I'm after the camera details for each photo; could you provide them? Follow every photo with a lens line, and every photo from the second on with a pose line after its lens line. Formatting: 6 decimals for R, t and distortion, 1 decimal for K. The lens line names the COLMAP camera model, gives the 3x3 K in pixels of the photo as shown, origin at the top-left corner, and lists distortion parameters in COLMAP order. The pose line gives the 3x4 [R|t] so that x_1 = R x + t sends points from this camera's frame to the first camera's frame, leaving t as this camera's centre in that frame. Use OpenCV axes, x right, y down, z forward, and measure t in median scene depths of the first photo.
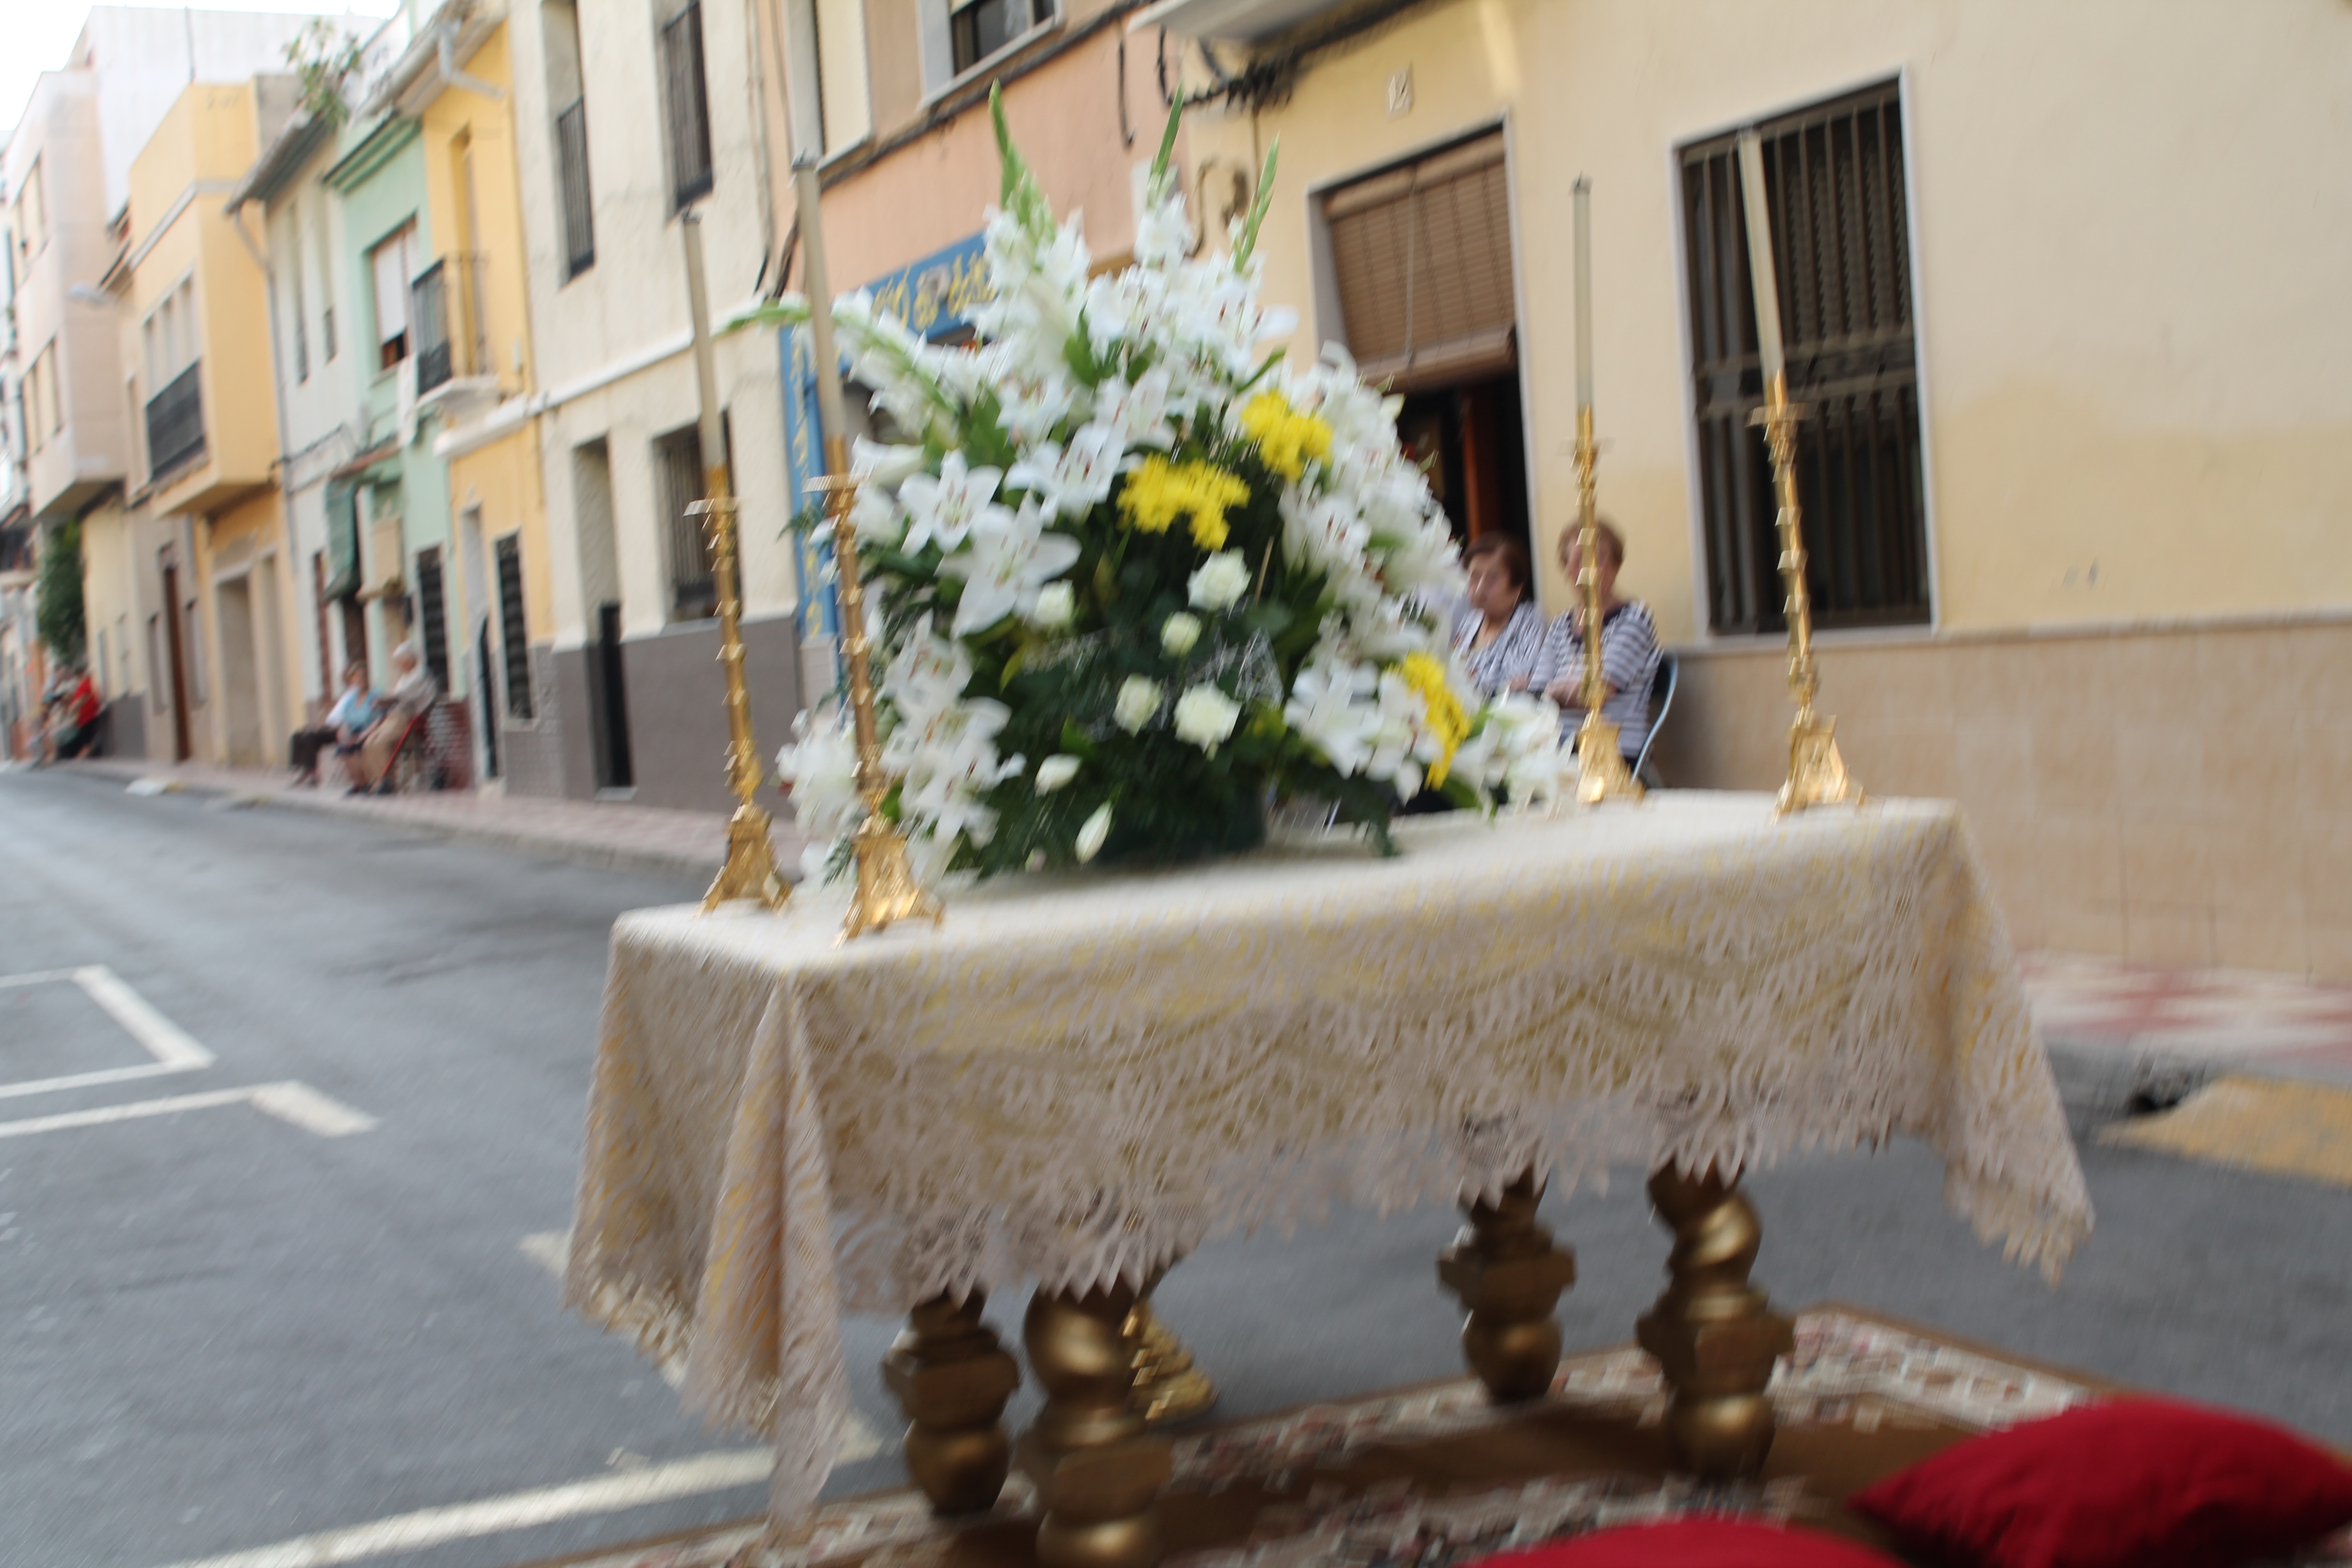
lens RADIAL K [[3361.1, 0, 1176.3], [0, 3361.1, 897.4], [0, 0, 1]] dist [-0.068639, 0.010051]
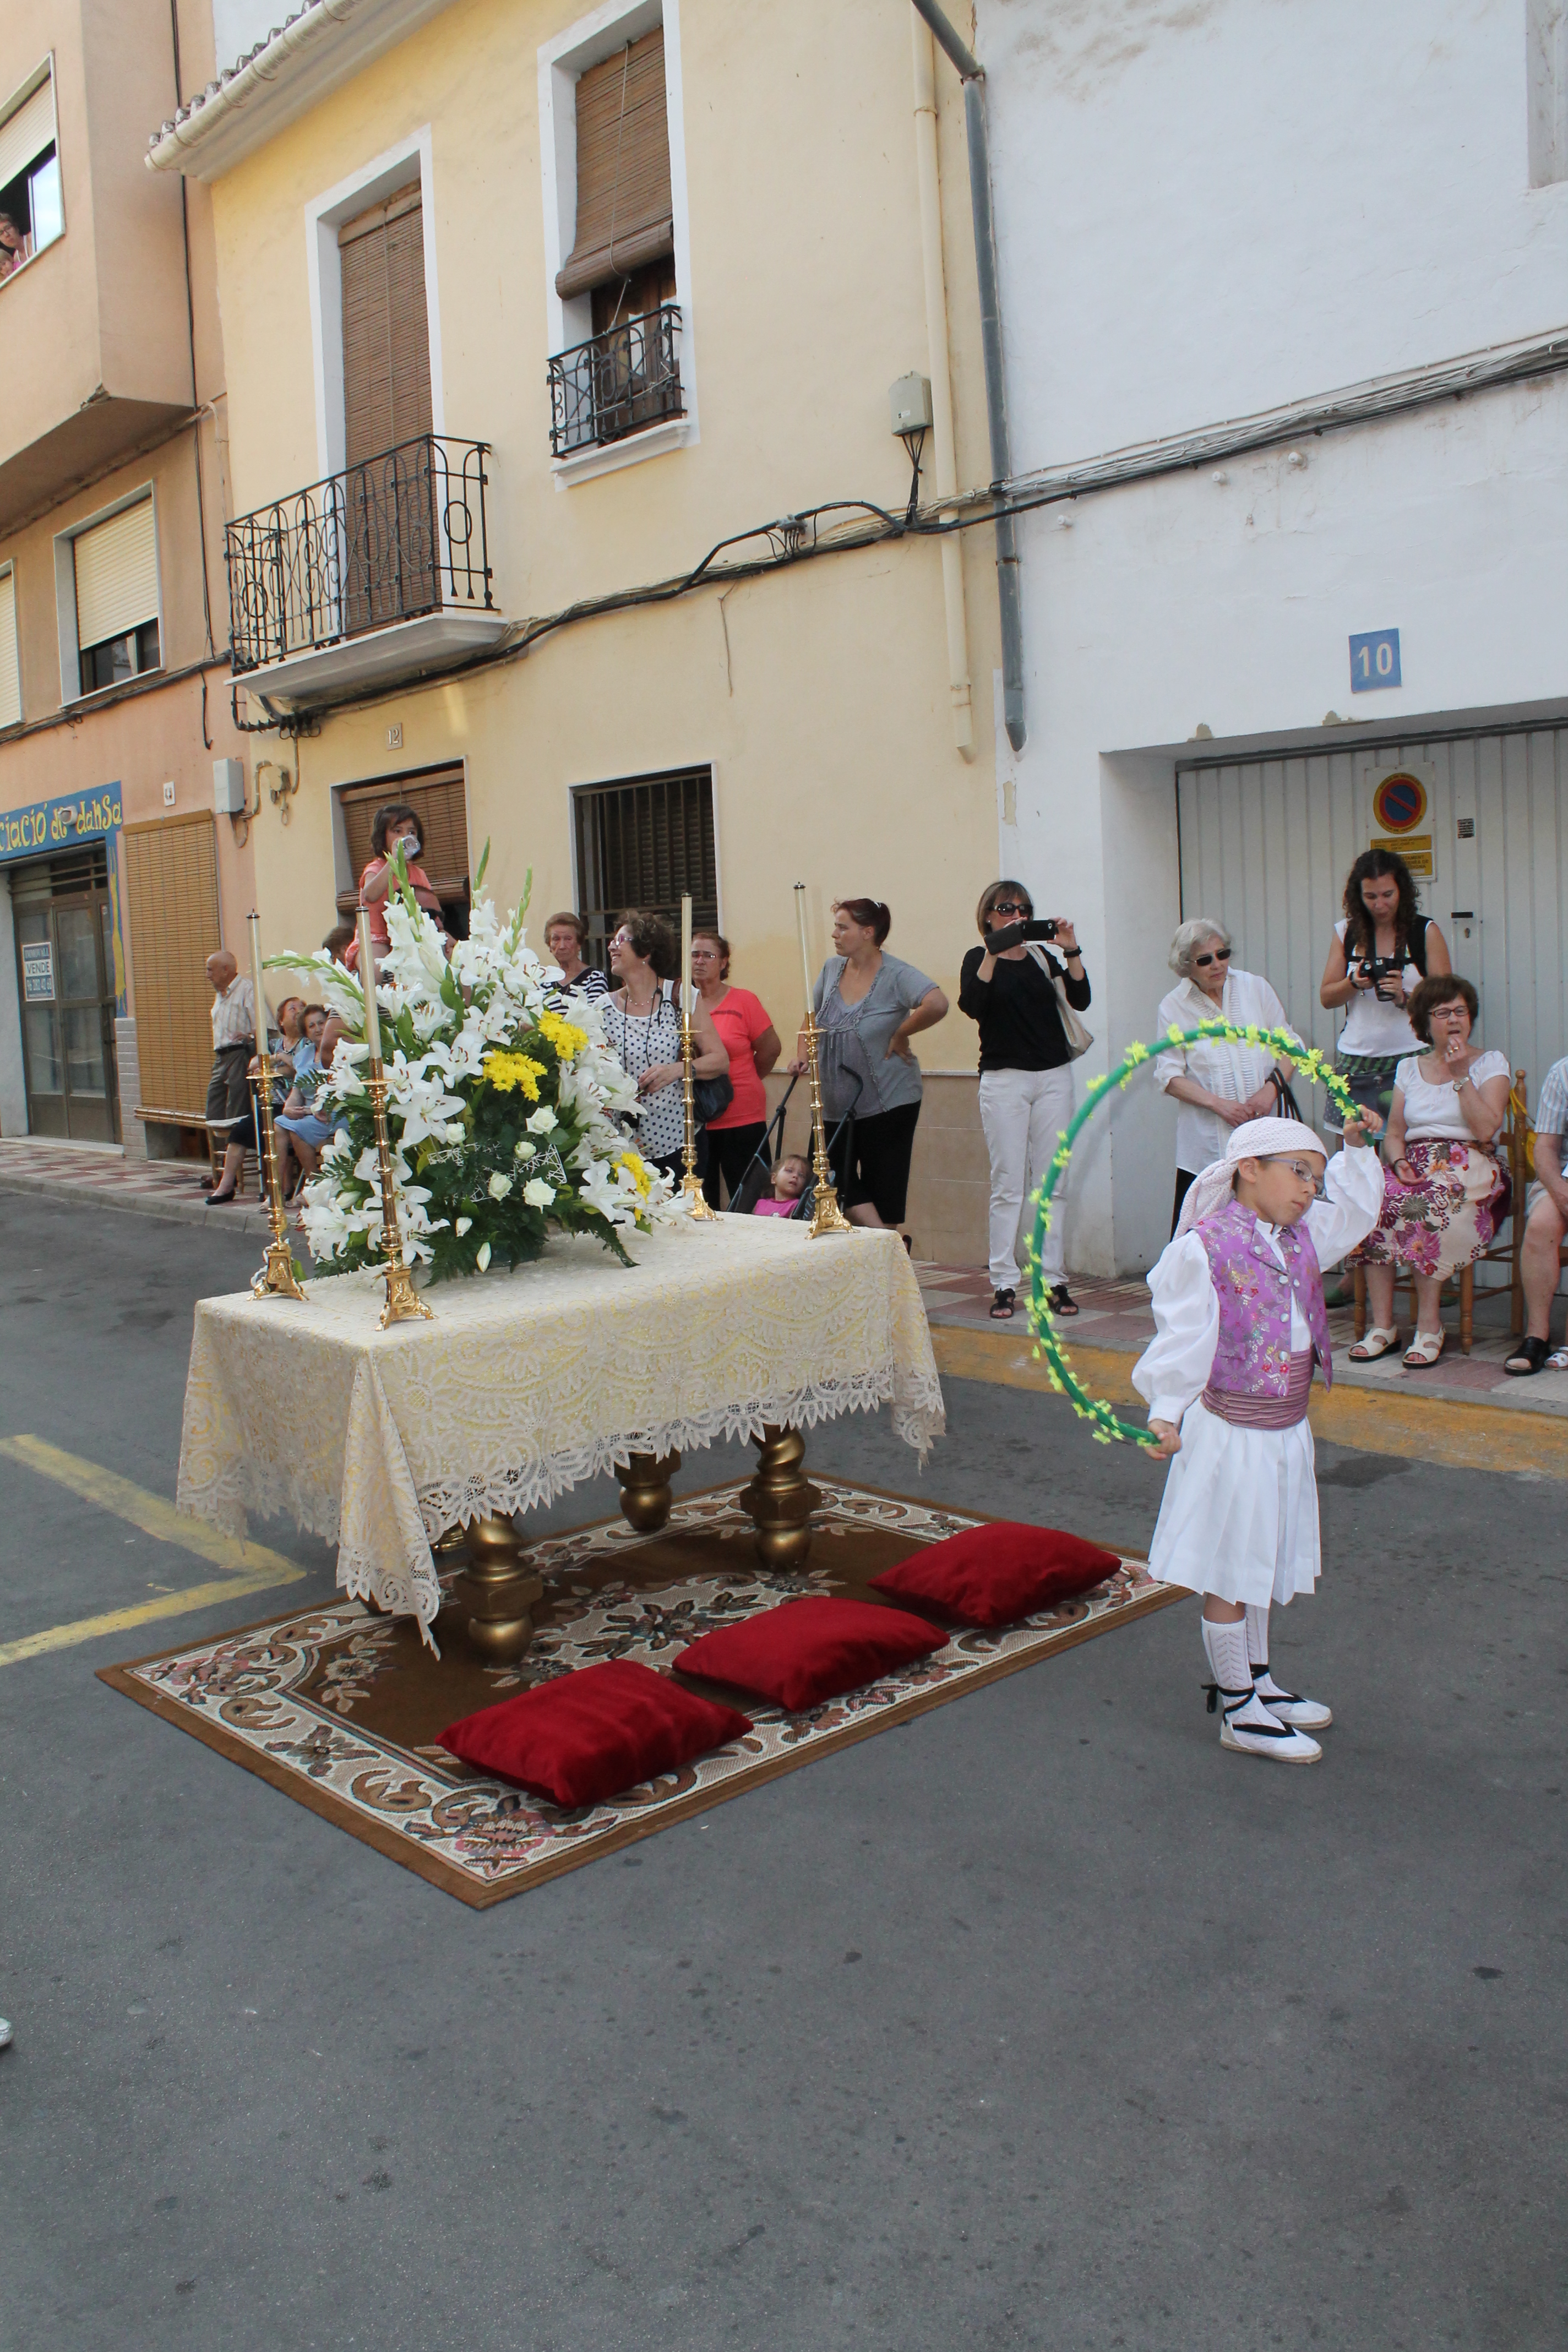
lens RADIAL K [[1990.2, 0, 779.3], [0, 1990.2, 1209.8], [0, 0, 1]] dist [-0.166568, 0.148625]
pose [[0.946968, -0.012704, 0.321077, -0.213586], [0.002852, 0.999511, 0.031136, -0.076139], [-0.321316, -0.028569, 0.946541, -0.099009]]
